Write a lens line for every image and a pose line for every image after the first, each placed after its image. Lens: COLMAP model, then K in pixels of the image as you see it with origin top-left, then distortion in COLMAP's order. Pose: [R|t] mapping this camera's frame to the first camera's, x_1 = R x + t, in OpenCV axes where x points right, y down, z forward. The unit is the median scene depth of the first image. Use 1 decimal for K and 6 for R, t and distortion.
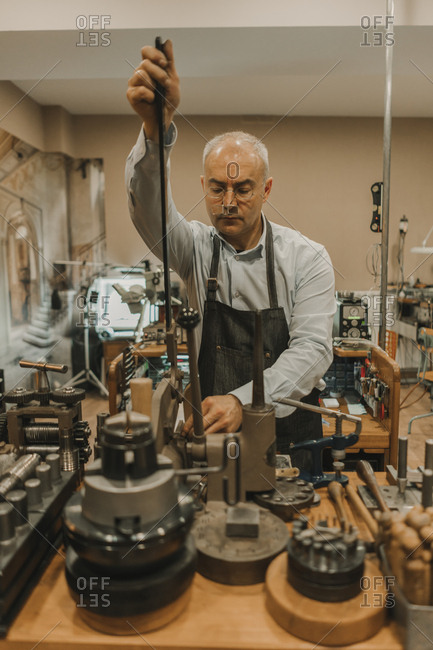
lens RADIAL K [[486.1, 0, 216.5], [0, 486.1, 325.0], [0, 0, 1]] dist [0.006771, 0.002444]
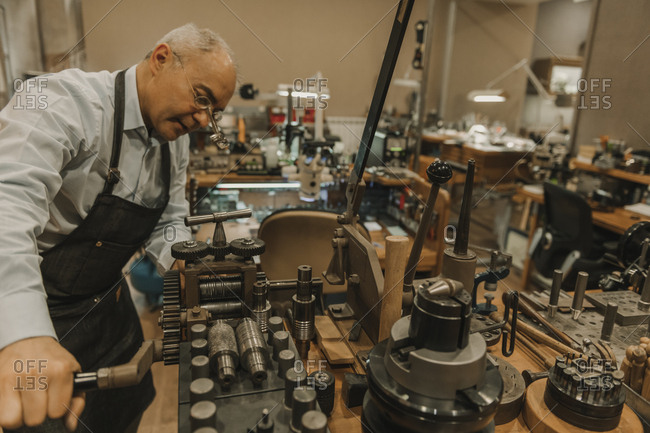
lens RADIAL K [[453.3, 0, 325.0], [0, 453.3, 216.5], [0, 0, 1]] dist [0.002704, 0.003909]
pose [[0.955953, -0.030311, 0.291951, -0.160923], [-0.016010, 0.987789, 0.154975, -0.019746], [-0.293083, -0.152823, 0.943794, 0.059249]]
